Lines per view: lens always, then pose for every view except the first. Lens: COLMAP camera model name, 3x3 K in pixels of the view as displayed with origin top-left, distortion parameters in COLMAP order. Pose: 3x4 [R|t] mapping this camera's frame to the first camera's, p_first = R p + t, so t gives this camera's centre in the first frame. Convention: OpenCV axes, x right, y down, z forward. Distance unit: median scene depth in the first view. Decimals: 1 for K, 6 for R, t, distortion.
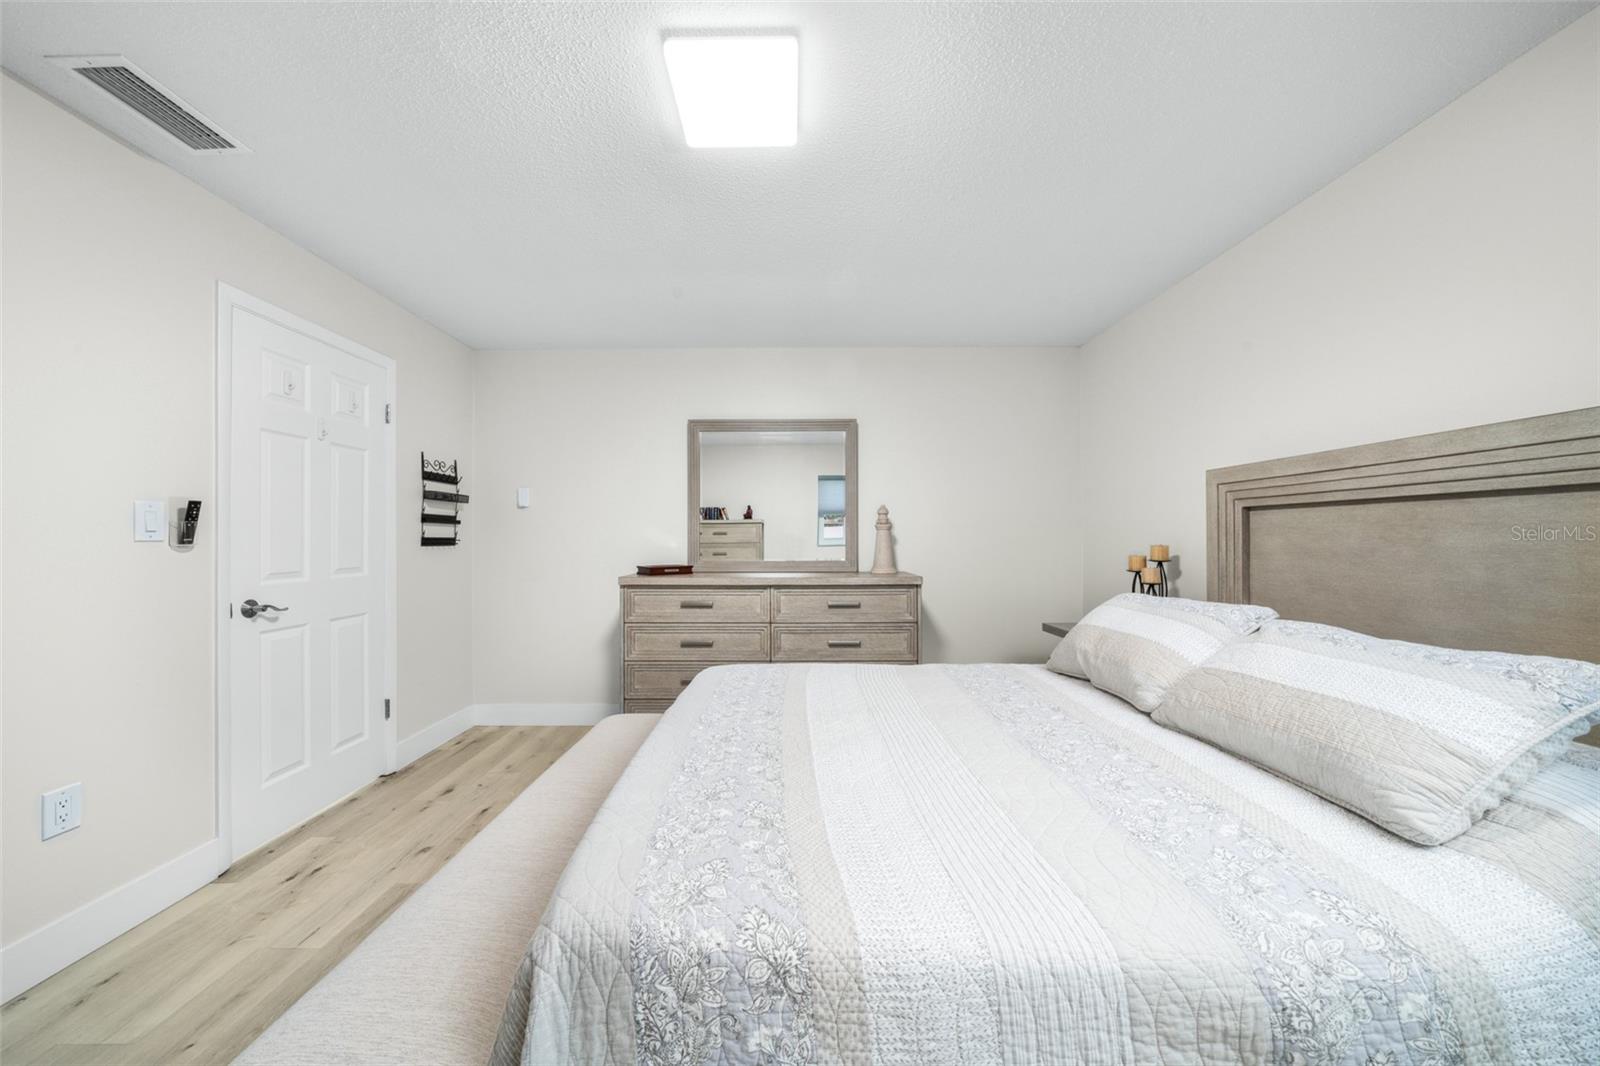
lens RADIAL K [[549.3, 0, 800.0], [0, 549.3, 533.0], [0, 0, 1]] dist [-0.001018, 0.000141]
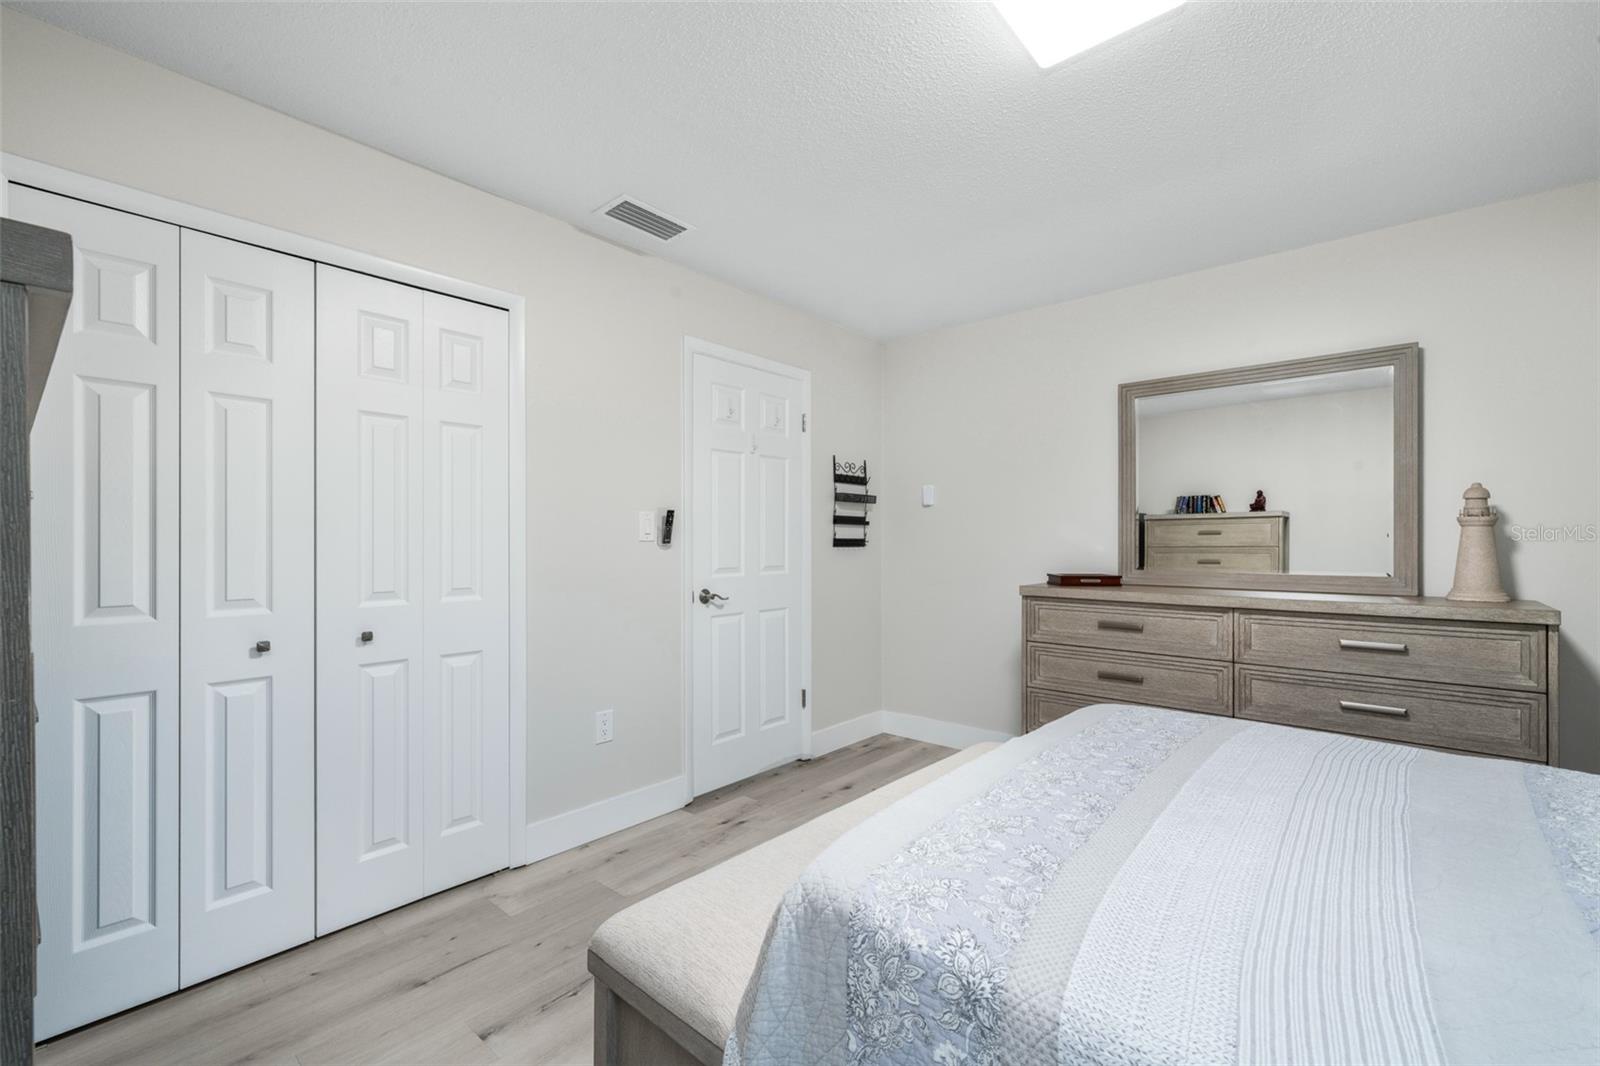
lens RADIAL K [[681.6, 0, 797.6], [0, 681.6, 535.2], [0, 0, 1]] dist [0.013318, -0.000071]
pose [[0.760289, -0.002609, -0.649579, 0.106375], [0.004569, 0.999989, 0.001330, -0.000151], [0.649568, -0.003979, 0.760293, -0.019161]]
